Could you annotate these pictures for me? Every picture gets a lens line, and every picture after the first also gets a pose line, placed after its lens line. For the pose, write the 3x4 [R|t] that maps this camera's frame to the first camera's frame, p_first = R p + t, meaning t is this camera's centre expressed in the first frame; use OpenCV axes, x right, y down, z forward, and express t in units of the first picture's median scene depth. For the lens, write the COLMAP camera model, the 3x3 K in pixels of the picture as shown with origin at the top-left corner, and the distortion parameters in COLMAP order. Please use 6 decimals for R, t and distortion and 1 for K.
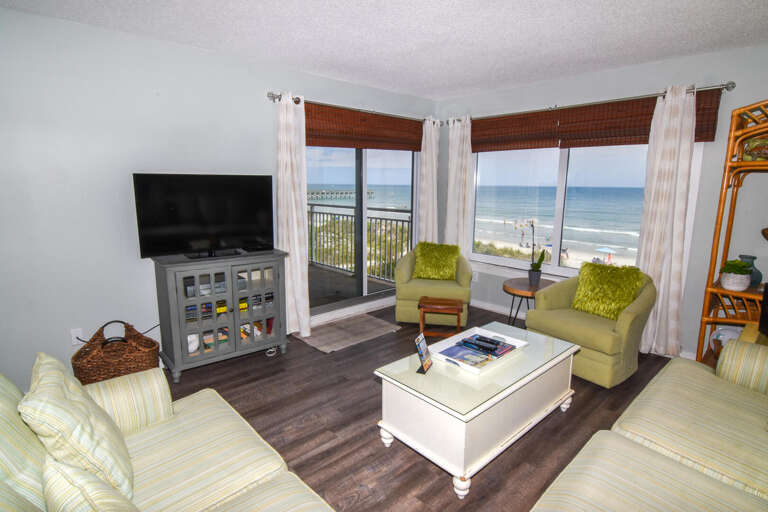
lens RADIAL K [[401.4, 0, 384.0], [0, 401.4, 256.0], [0, 0, 1]] dist [0.000031, -0.000002]
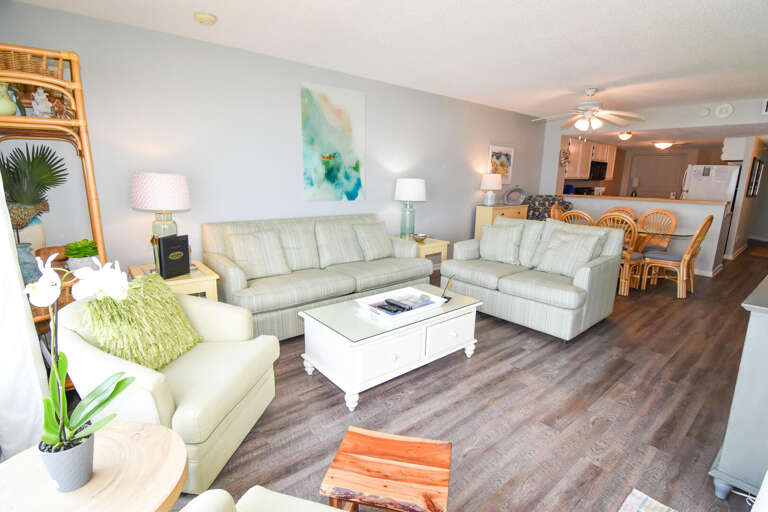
lens RADIAL K [[374.0, 0, 390.0], [0, 374.0, 256.2], [0, 0, 1]] dist [-0.017065, -0.000582]
pose [[-0.999121, -0.031174, 0.028038, 0.215628], [-0.018225, 0.925145, 0.379177, -0.275576], [-0.037760, 0.378333, -0.924899, 1.741167]]
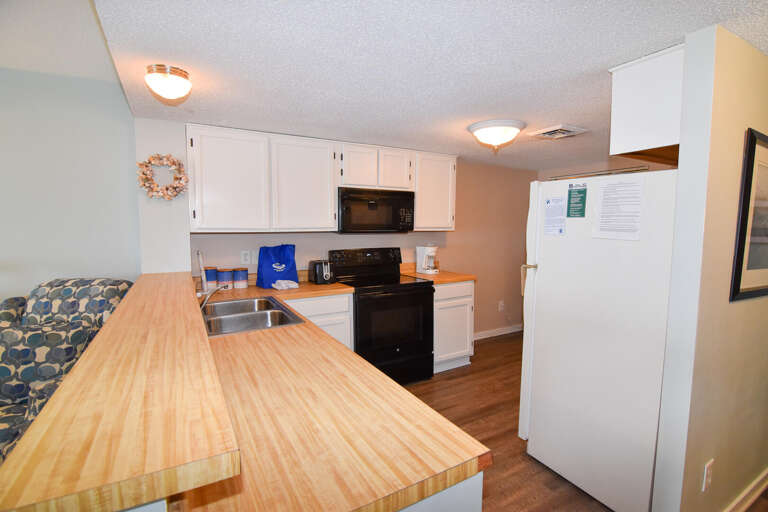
lens RADIAL K [[374.0, 0, 390.0], [0, 374.0, 256.2], [0, 0, 1]] dist [-0.017065, -0.000582]
pose [[-0.977041, -0.028165, 0.211182, -1.704347], [0.028177, 0.965434, 0.259121, 0.020235], [-0.211180, 0.259122, -0.942475, -0.165485]]
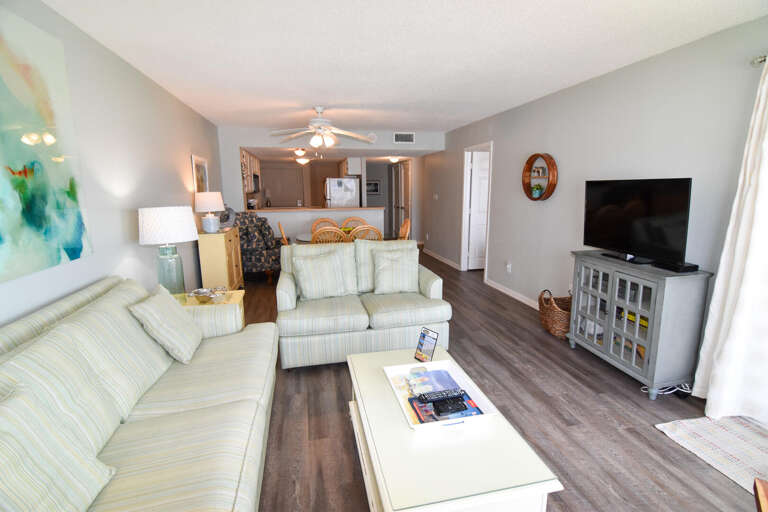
lens RADIAL K [[374.0, 0, 390.0], [0, 374.0, 256.2], [0, 0, 1]] dist [-0.017065, -0.000582]
pose [[-0.492945, 0.153454, -0.856421, 0.783103], [-0.150854, 0.954341, 0.257829, -0.187789], [0.856883, 0.256290, -0.447289, 1.058602]]
